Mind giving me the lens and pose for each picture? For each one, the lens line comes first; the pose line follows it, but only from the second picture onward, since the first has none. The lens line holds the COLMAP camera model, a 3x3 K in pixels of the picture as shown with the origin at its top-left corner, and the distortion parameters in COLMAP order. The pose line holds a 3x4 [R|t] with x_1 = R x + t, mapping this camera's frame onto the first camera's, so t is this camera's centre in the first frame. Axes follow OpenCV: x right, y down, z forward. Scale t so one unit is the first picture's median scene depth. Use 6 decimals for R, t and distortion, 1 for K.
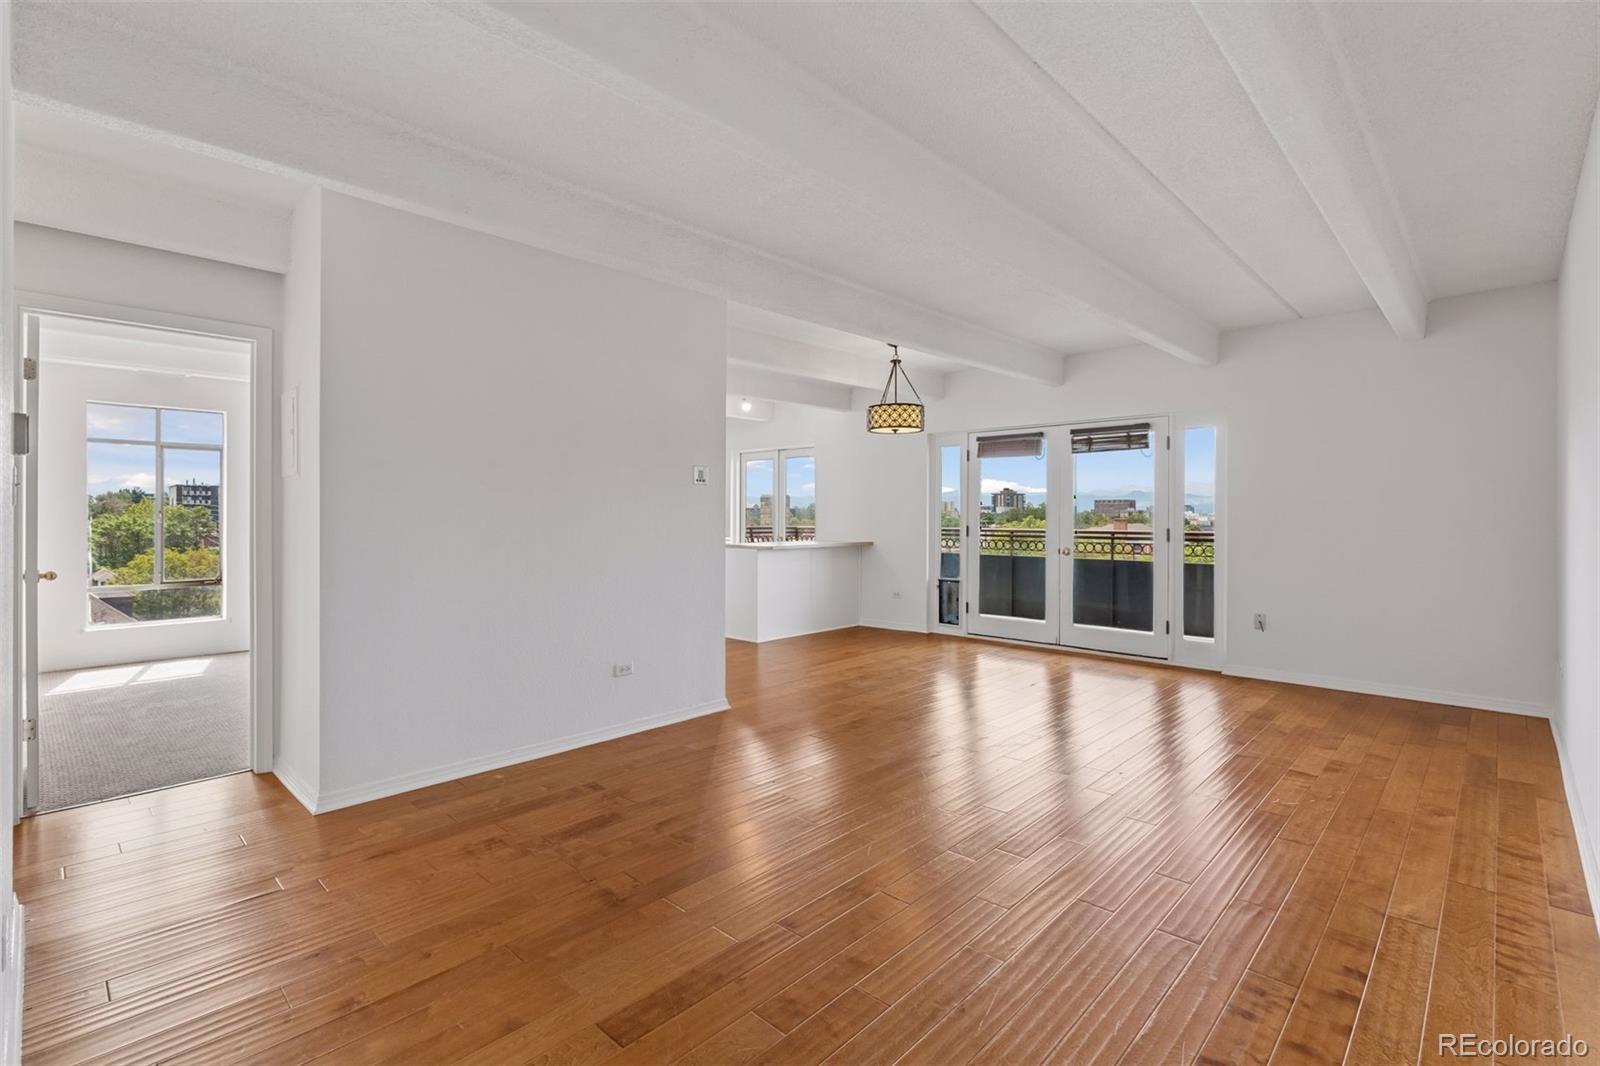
lens RADIAL K [[735.7, 0, 803.4], [0, 735.7, 520.7], [0, 0, 1]] dist [-0.003898, 0.000231]
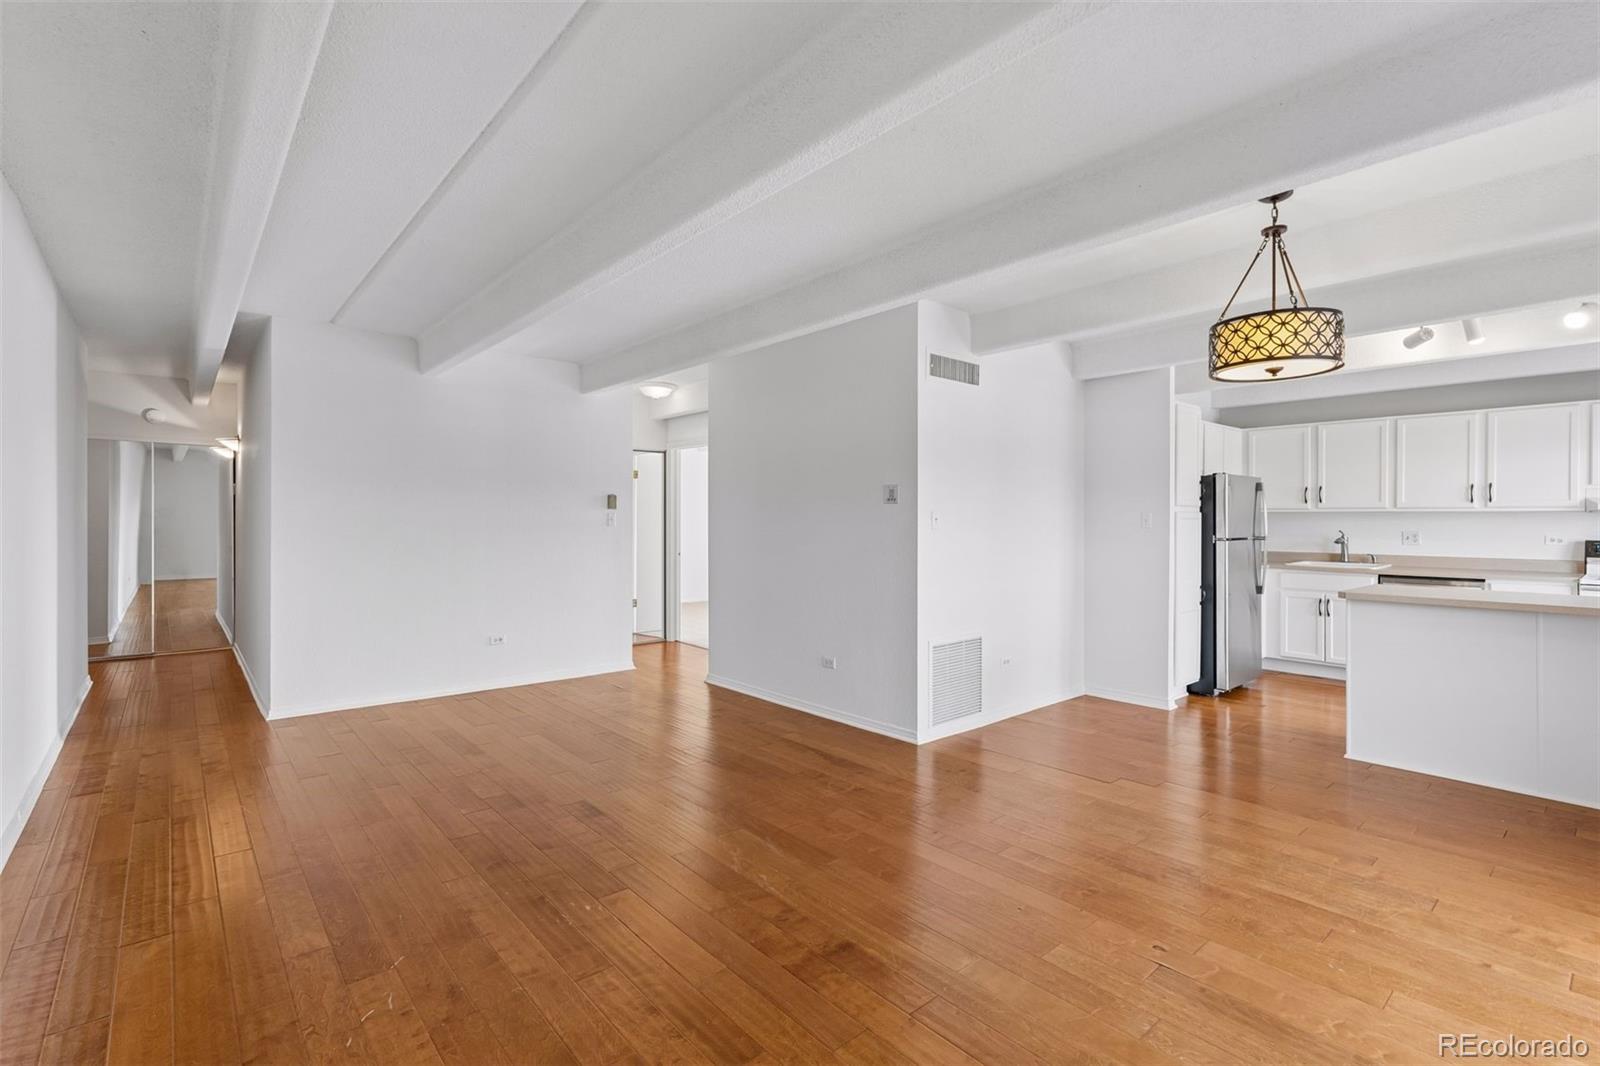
lens RADIAL K [[735.7, 0, 803.4], [0, 735.7, 520.7], [0, 0, 1]] dist [-0.003898, 0.000231]
pose [[-0.093933, -0.000361, -0.995578, 0.609218], [-0.012548, 0.999921, 0.000821, -0.016684], [0.995499, 0.012570, -0.093930, 0.694279]]
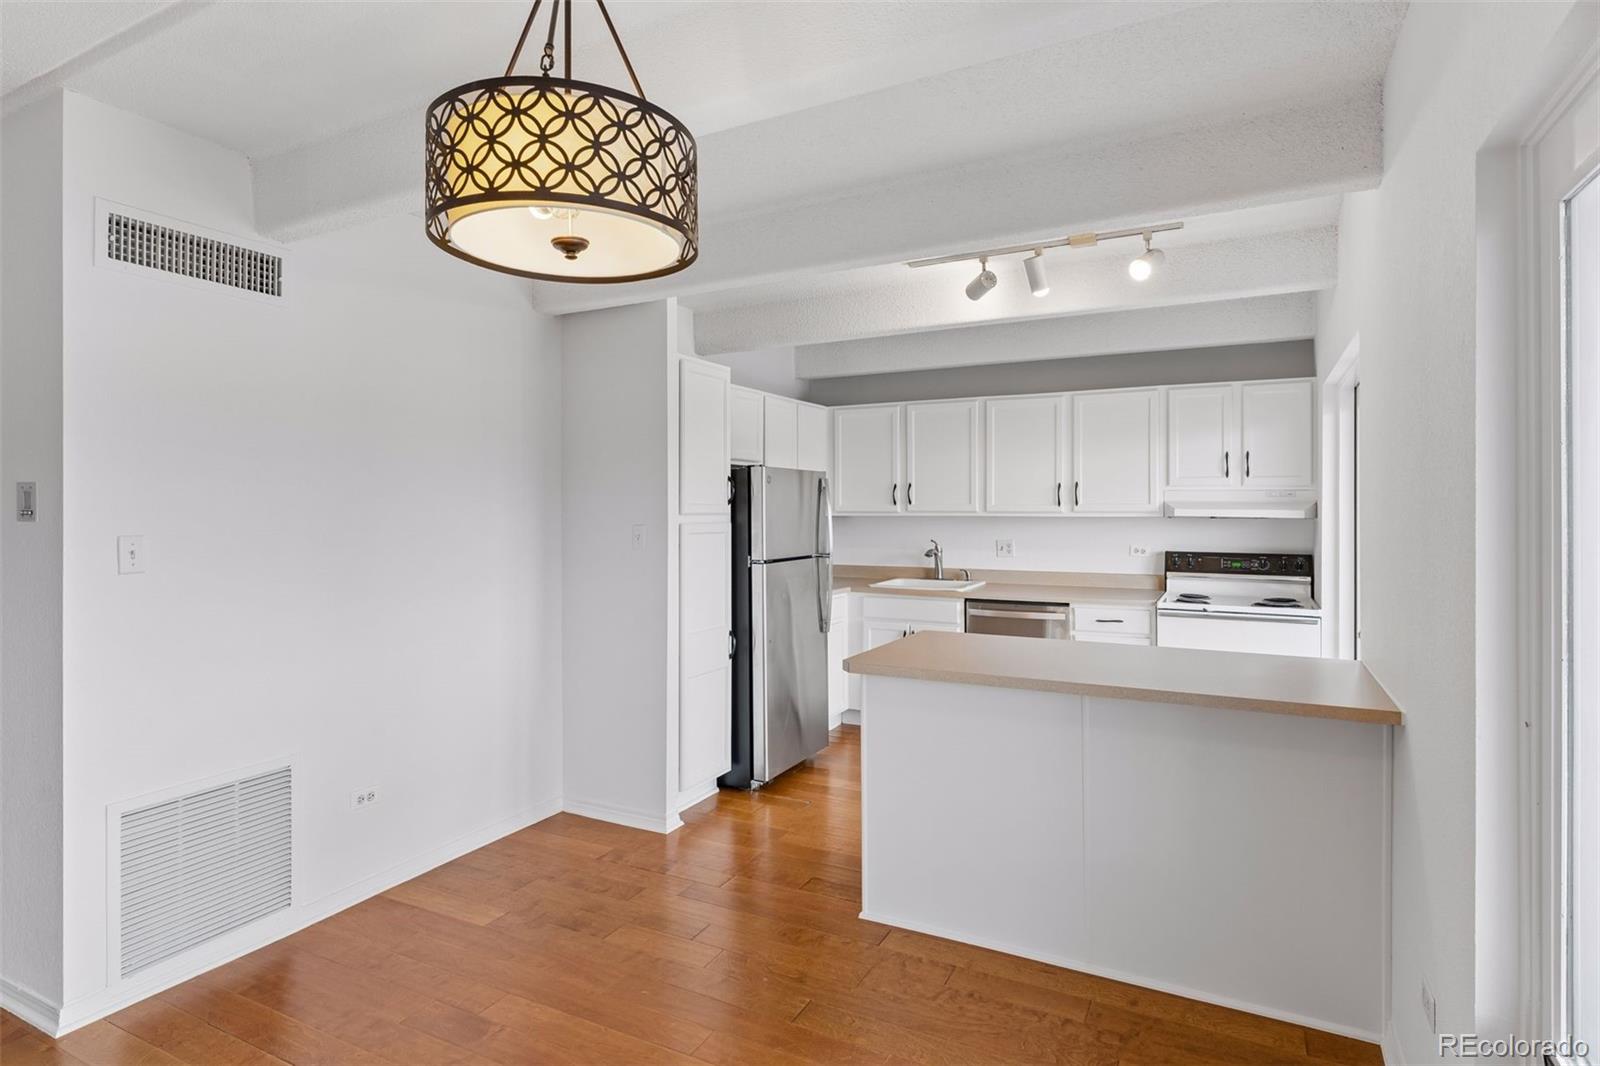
lens RADIAL K [[831.7, 0, 813.6], [0, 831.7, 502.2], [0, 0, 1]] dist [-0.003421, -0.000850]
pose [[0.289543, -0.010263, -0.957110, 0.363940], [-0.006278, 0.999901, -0.012621, -0.039584], [0.957144, 0.009663, 0.289450, 0.945545]]
